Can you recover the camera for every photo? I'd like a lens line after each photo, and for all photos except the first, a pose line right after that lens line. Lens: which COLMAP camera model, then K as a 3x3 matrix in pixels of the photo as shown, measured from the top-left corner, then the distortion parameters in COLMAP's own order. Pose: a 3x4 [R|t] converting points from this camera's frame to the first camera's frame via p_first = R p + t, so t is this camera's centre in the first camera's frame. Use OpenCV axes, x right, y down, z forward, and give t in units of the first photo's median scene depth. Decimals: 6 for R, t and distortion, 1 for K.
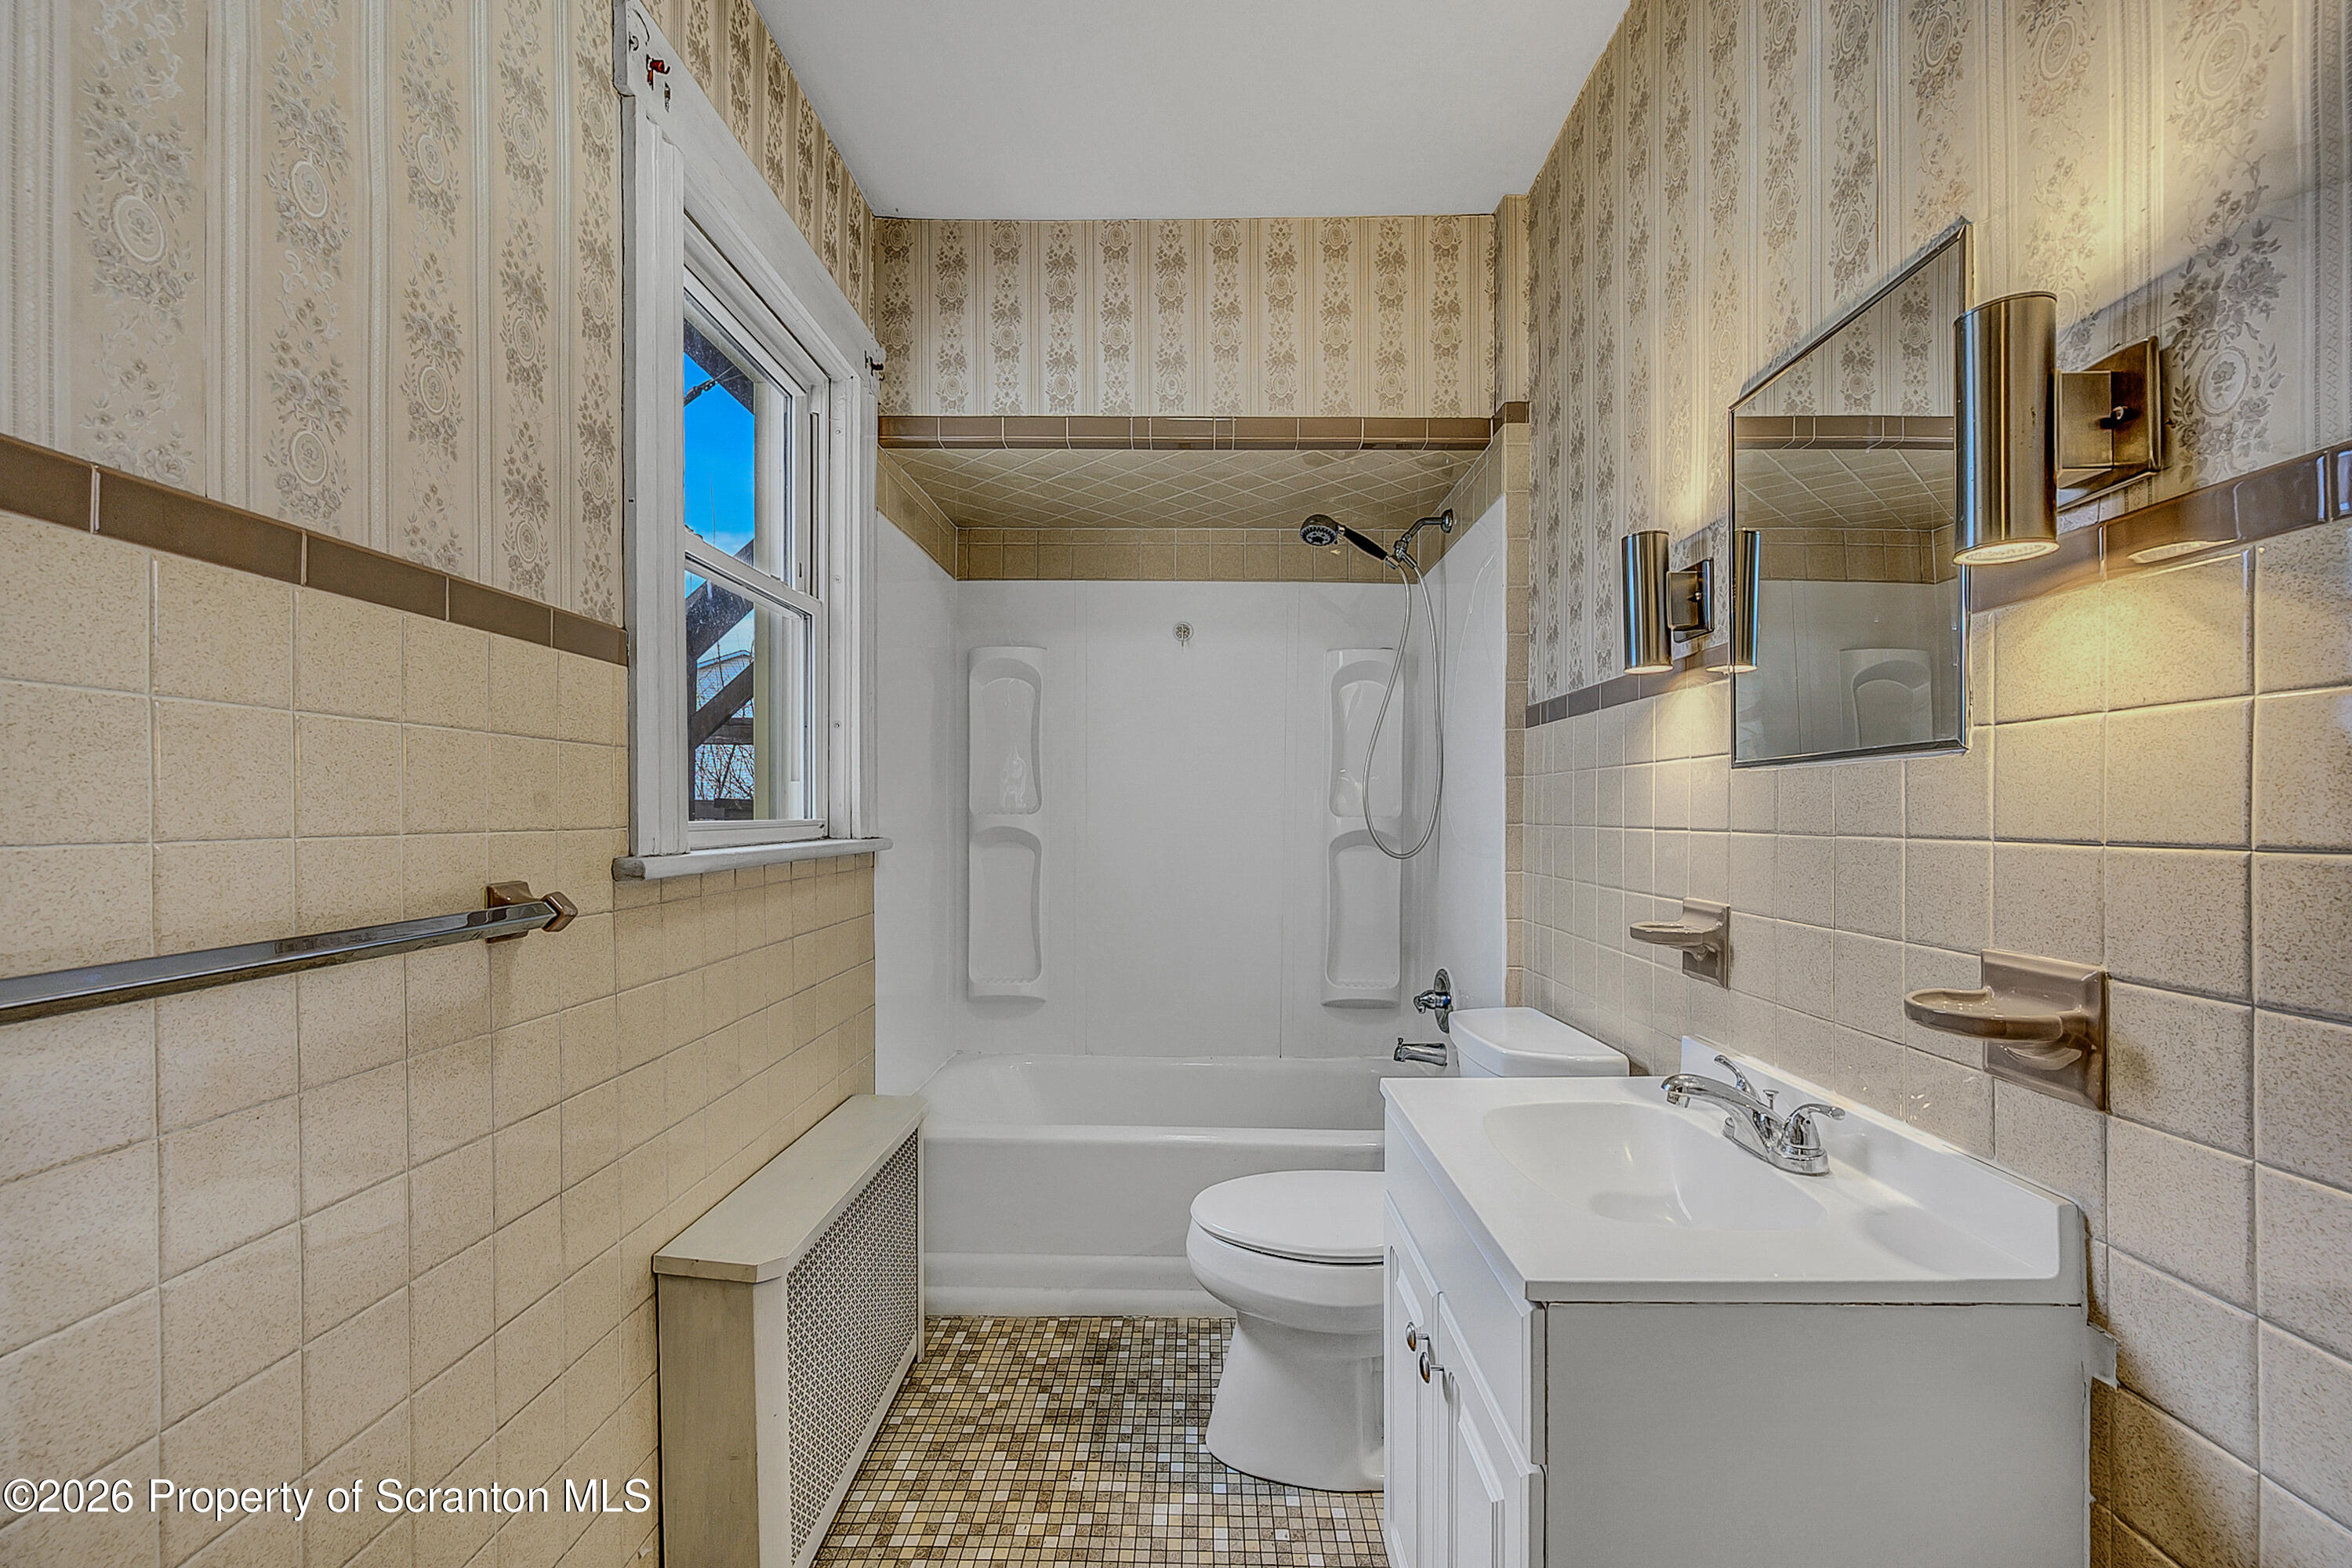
lens RADIAL K [[969.7, 0, 1226.8], [0, 969.7, 791.7], [0, 0, 1]] dist [-0.004372, 0.001007]
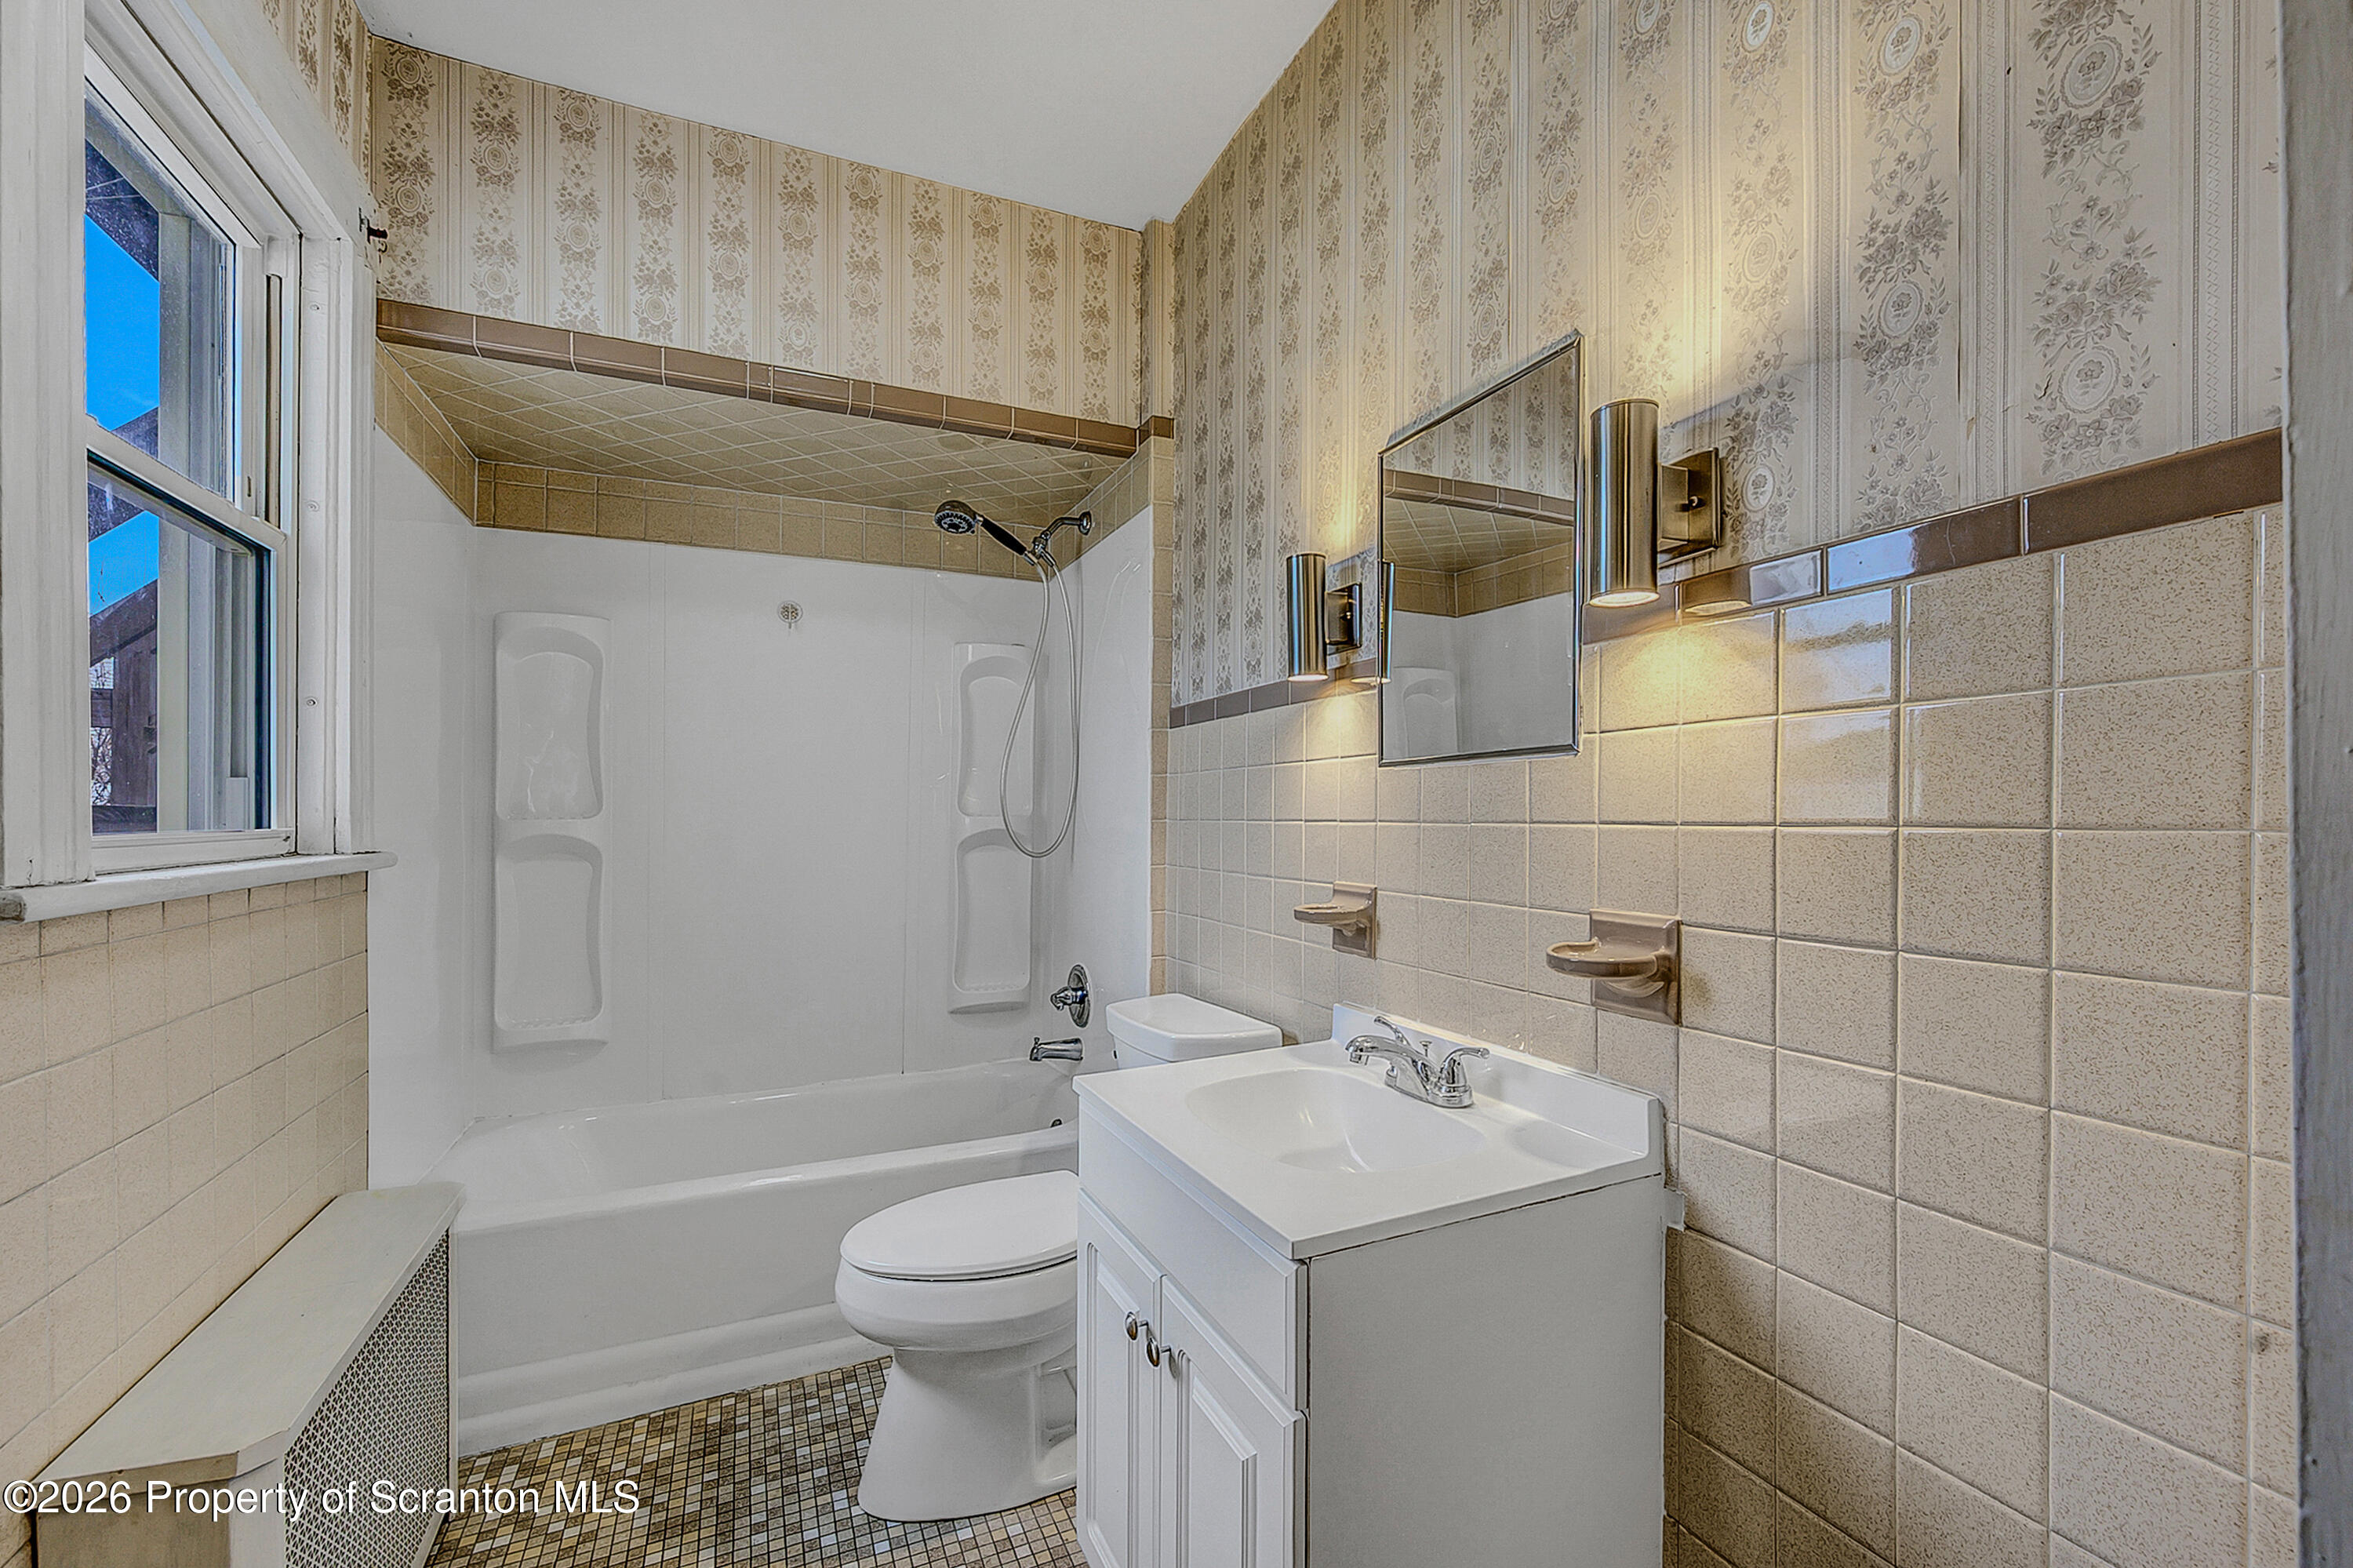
lens RADIAL K [[970.1, 0, 1187.4], [0, 970.1, 796.4], [0, 0, 1]] dist [-0.004372, 0.001007]
pose [[0.900786, -0.005048, 0.434233, -0.146363], [0.003897, 0.999986, 0.003540, 0.004590], [-0.434245, -0.001497, 0.900794, 0.048077]]
